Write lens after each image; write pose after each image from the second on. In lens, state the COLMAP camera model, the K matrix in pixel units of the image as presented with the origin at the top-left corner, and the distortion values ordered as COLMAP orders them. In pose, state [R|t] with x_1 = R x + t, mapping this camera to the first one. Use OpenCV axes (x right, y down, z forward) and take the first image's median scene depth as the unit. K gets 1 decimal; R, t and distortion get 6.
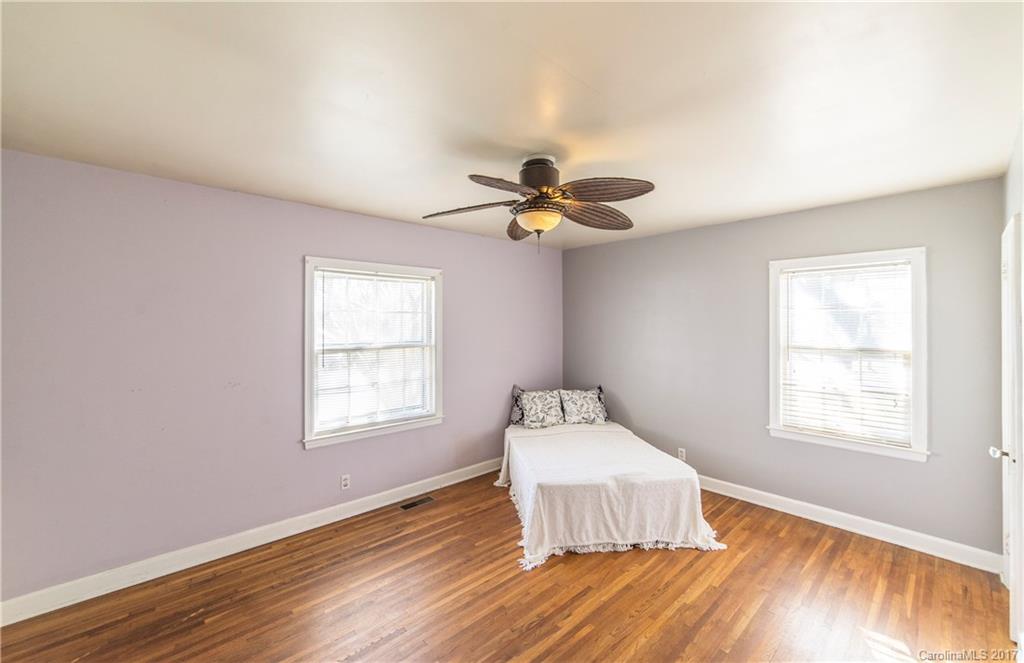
lens RADIAL K [[411.1, 0, 512.8], [0, 411.1, 341.2], [0, 0, 1]] dist [0.001625, 0.000054]
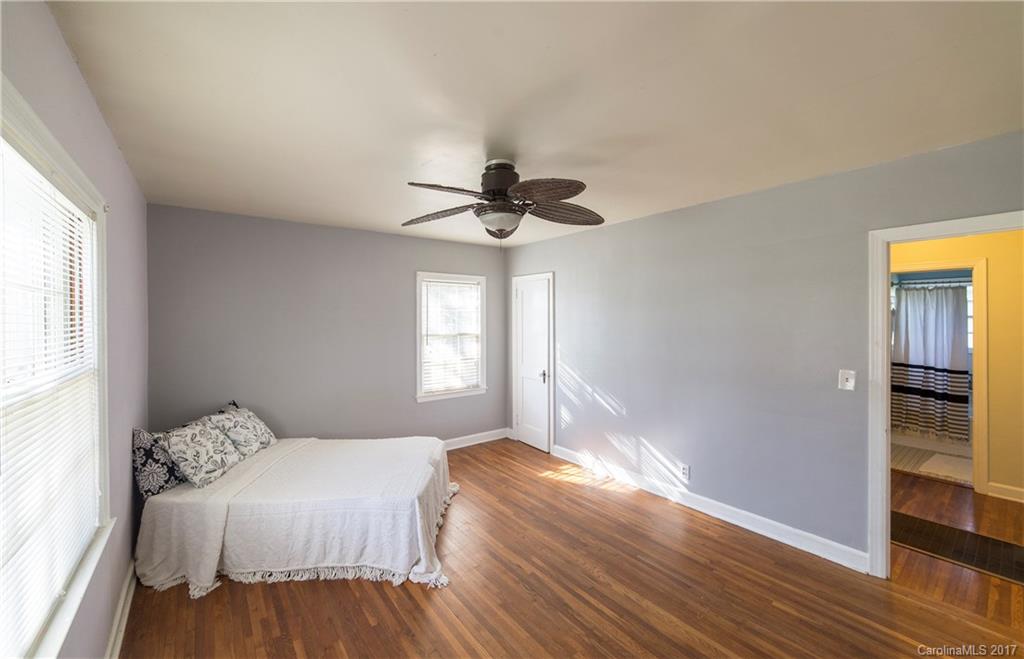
lens RADIAL K [[402.1, 0, 511.6], [0, 402.1, 334.3], [0, 0, 1]] dist [-0.011785, 0.000247]
pose [[0.089104, -0.039900, 0.995223, -0.723365], [0.041109, 0.998493, 0.036351, -0.029372], [-0.995174, 0.037674, 0.090610, 0.655824]]
